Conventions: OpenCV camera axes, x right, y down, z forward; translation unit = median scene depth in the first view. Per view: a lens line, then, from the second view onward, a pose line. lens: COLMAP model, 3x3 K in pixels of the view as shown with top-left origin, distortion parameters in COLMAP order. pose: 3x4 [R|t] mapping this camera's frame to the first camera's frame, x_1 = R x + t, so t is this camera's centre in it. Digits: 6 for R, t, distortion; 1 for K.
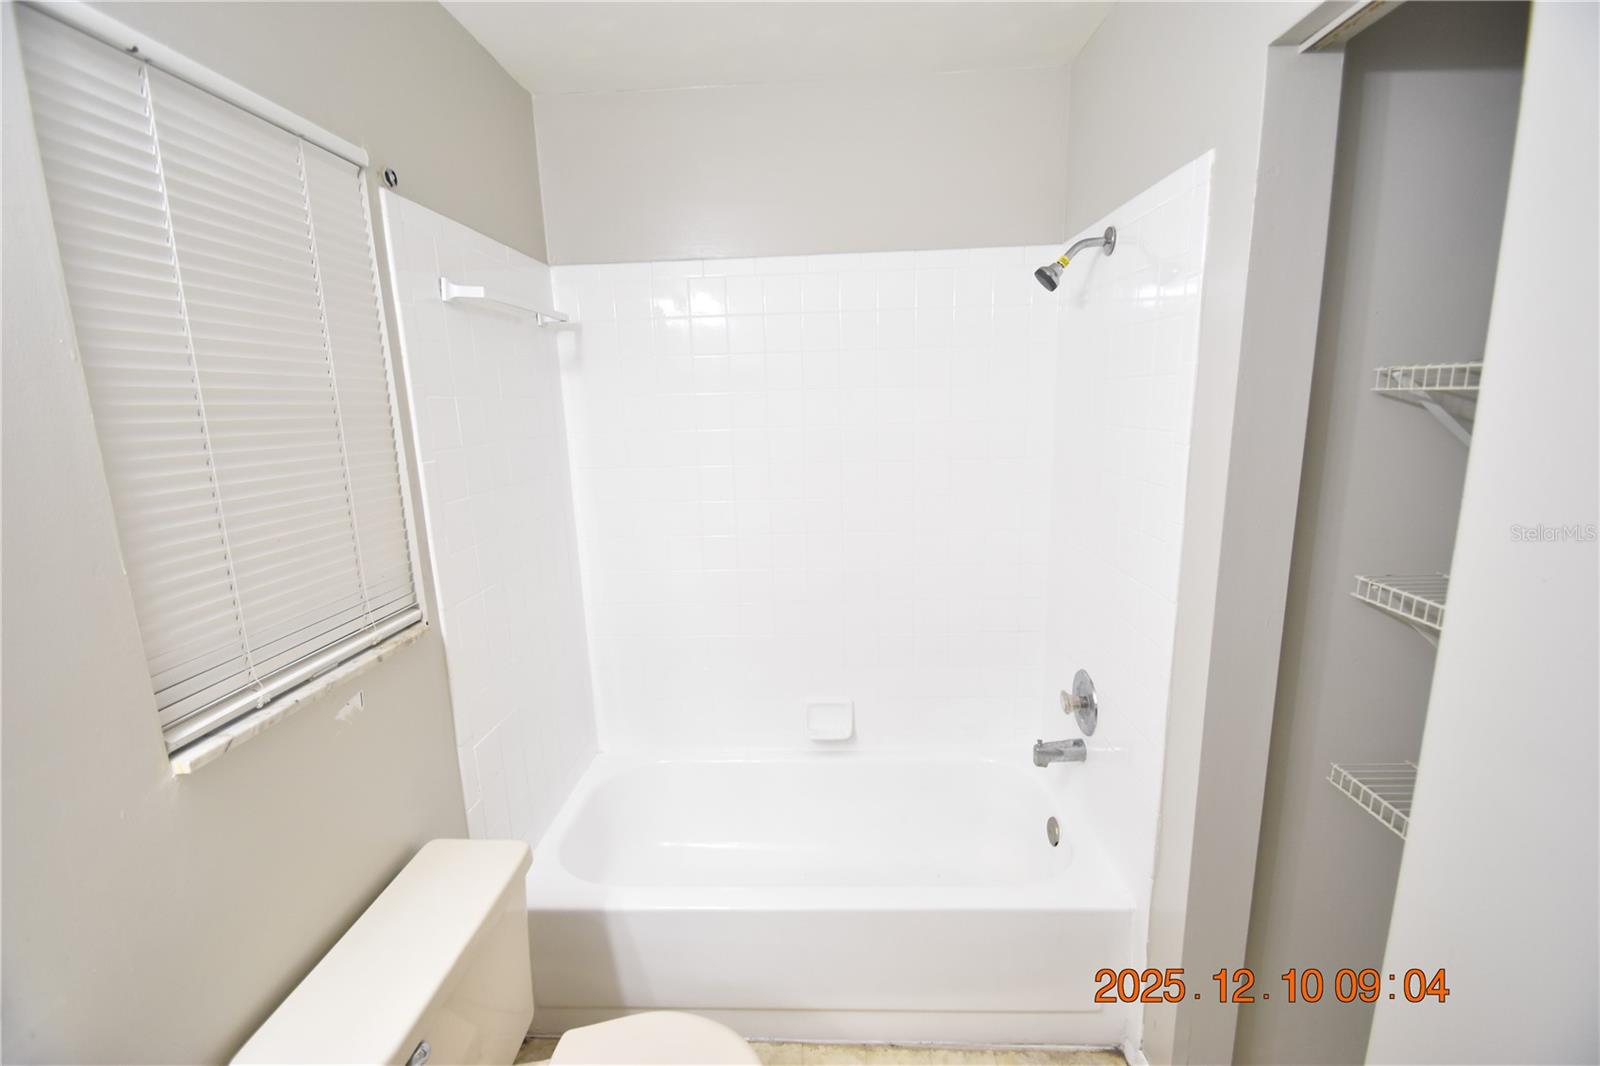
lens RADIAL K [[698.2, 0, 791.9], [0, 698.2, 541.1], [0, 0, 1]] dist [0.011483, -0.013204]
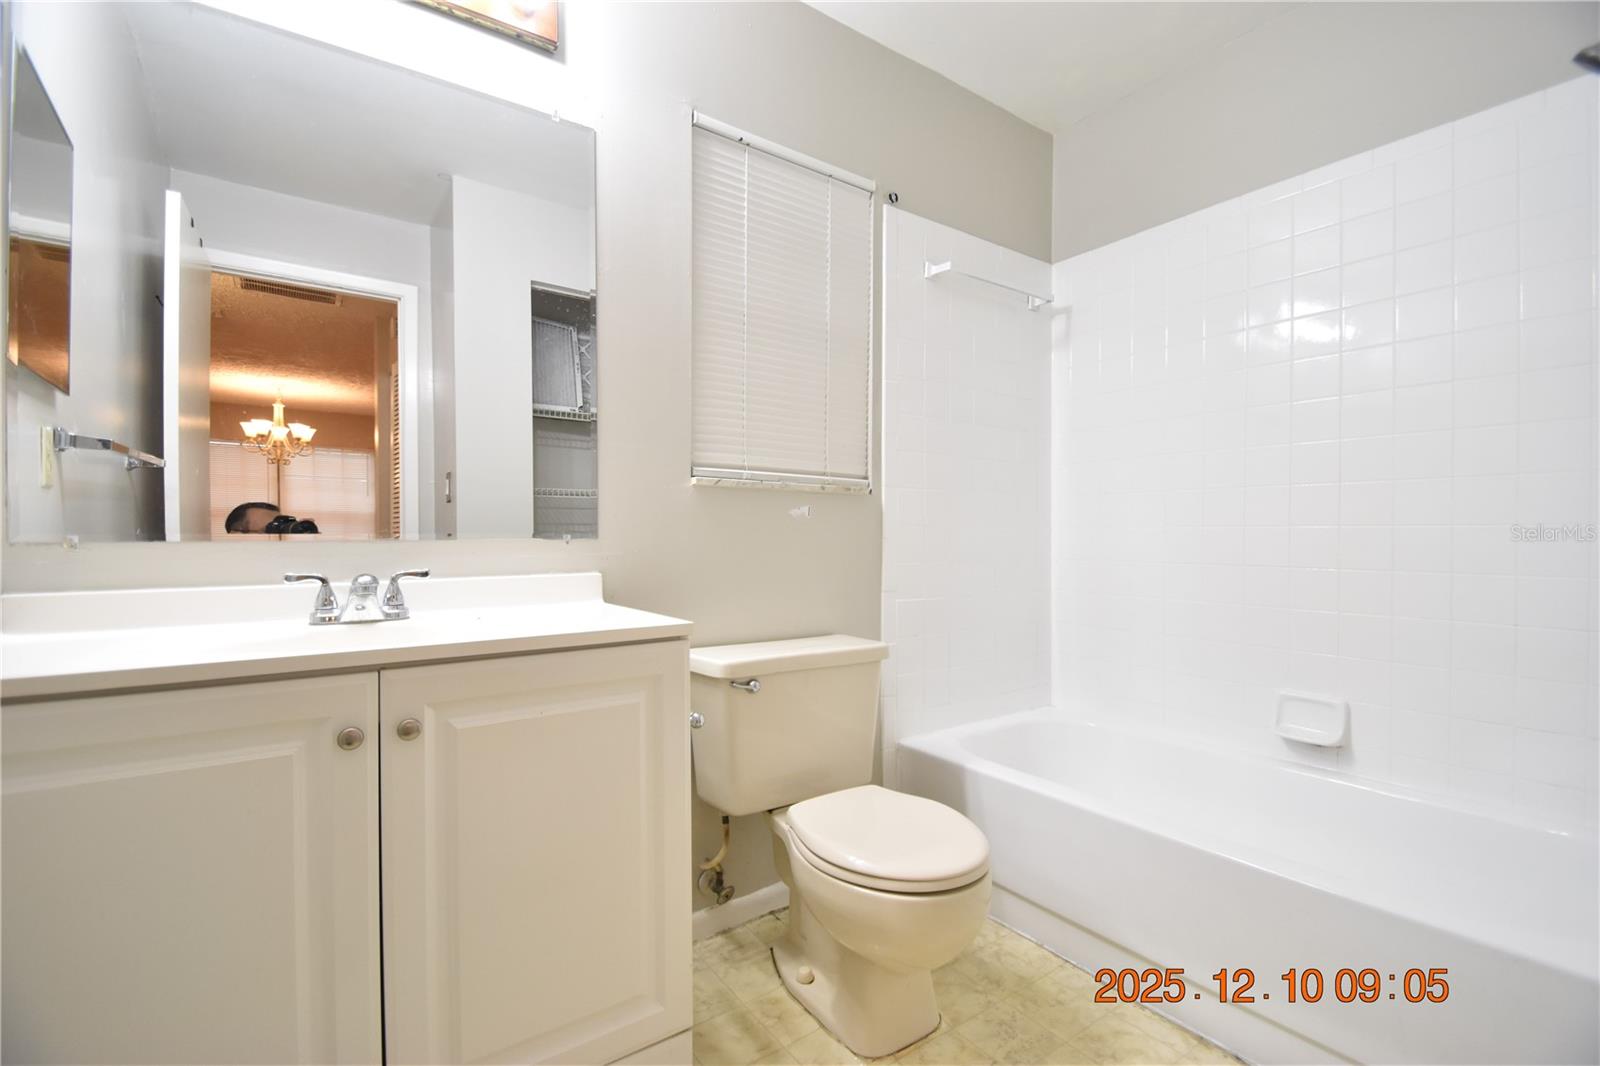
lens RADIAL K [[698.2, 0, 797.9], [0, 698.2, 537.6], [0, 0, 1]] dist [0.011483, -0.013204]
pose [[0.614496, 0.038402, -0.787984, 0.505048], [-0.178511, 0.979678, -0.091464, 0.366955], [0.768458, 0.196868, 0.608864, 0.043651]]
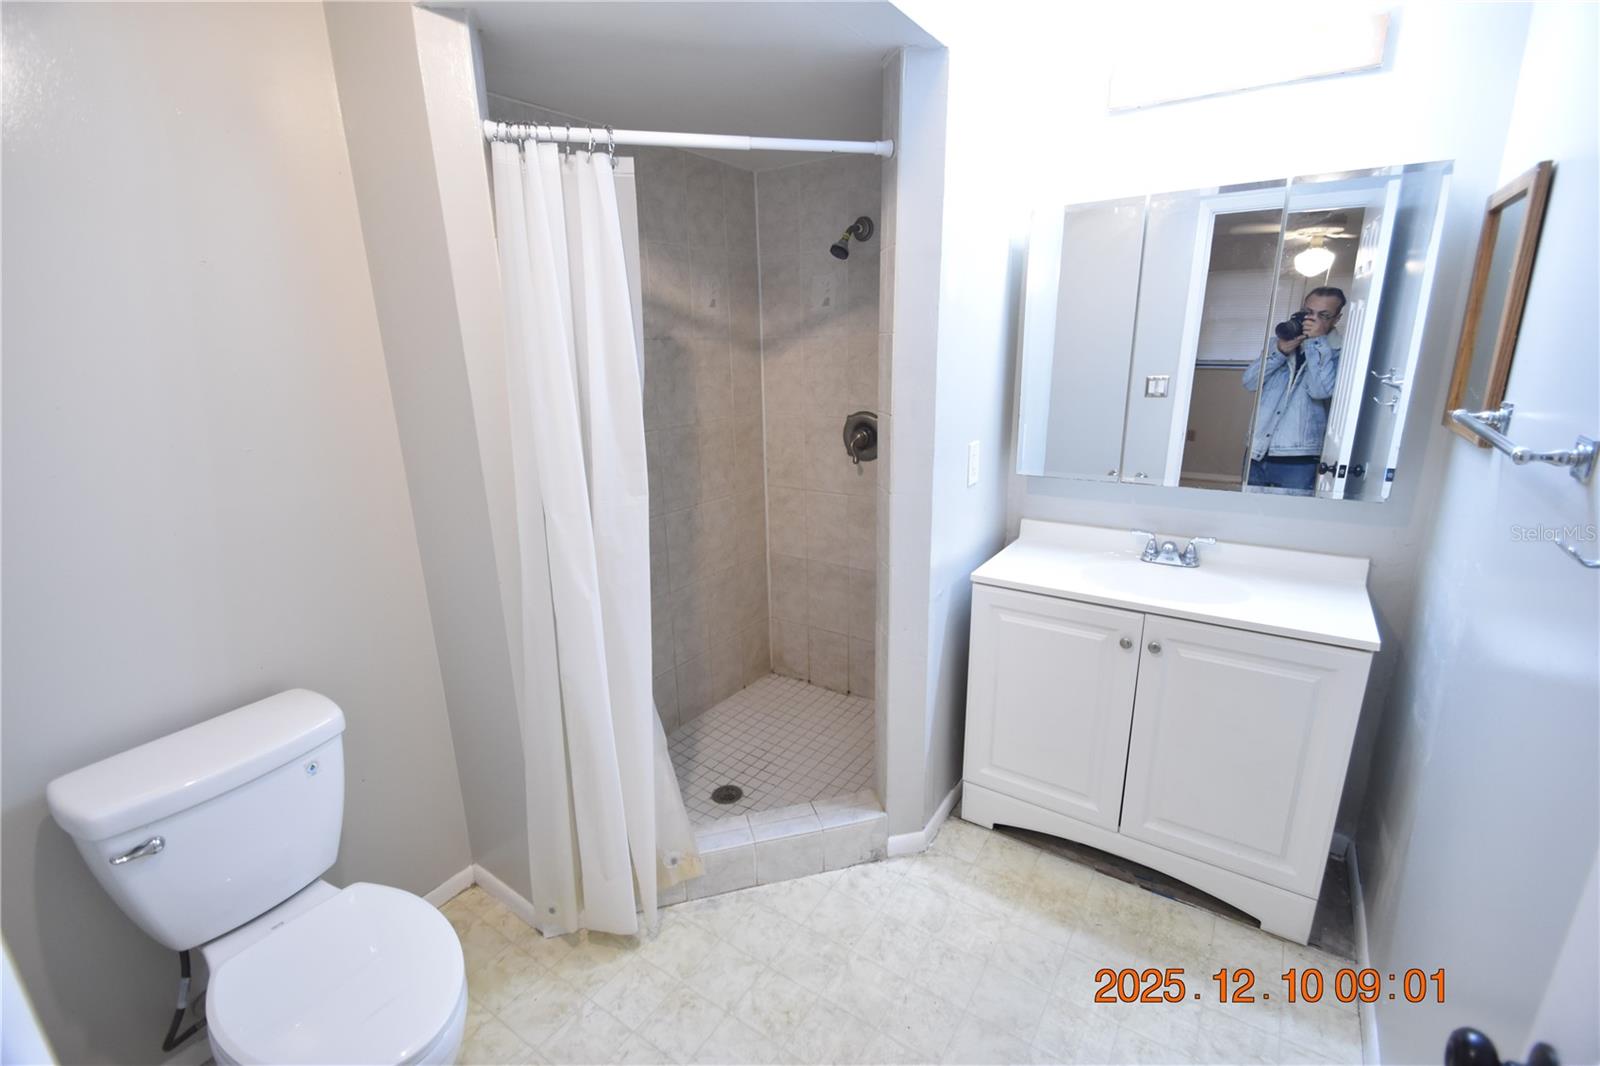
lens RADIAL K [[698.2, 0, 802.5], [0, 698.2, 541.8], [0, 0, 1]] dist [0.011483, -0.013204]
pose [[-0.509273, 0.263265, -0.819349, 1.045380], [-0.132436, 0.916747, 0.376876, -0.003780], [0.850354, 0.300444, -0.432009, 0.145454]]
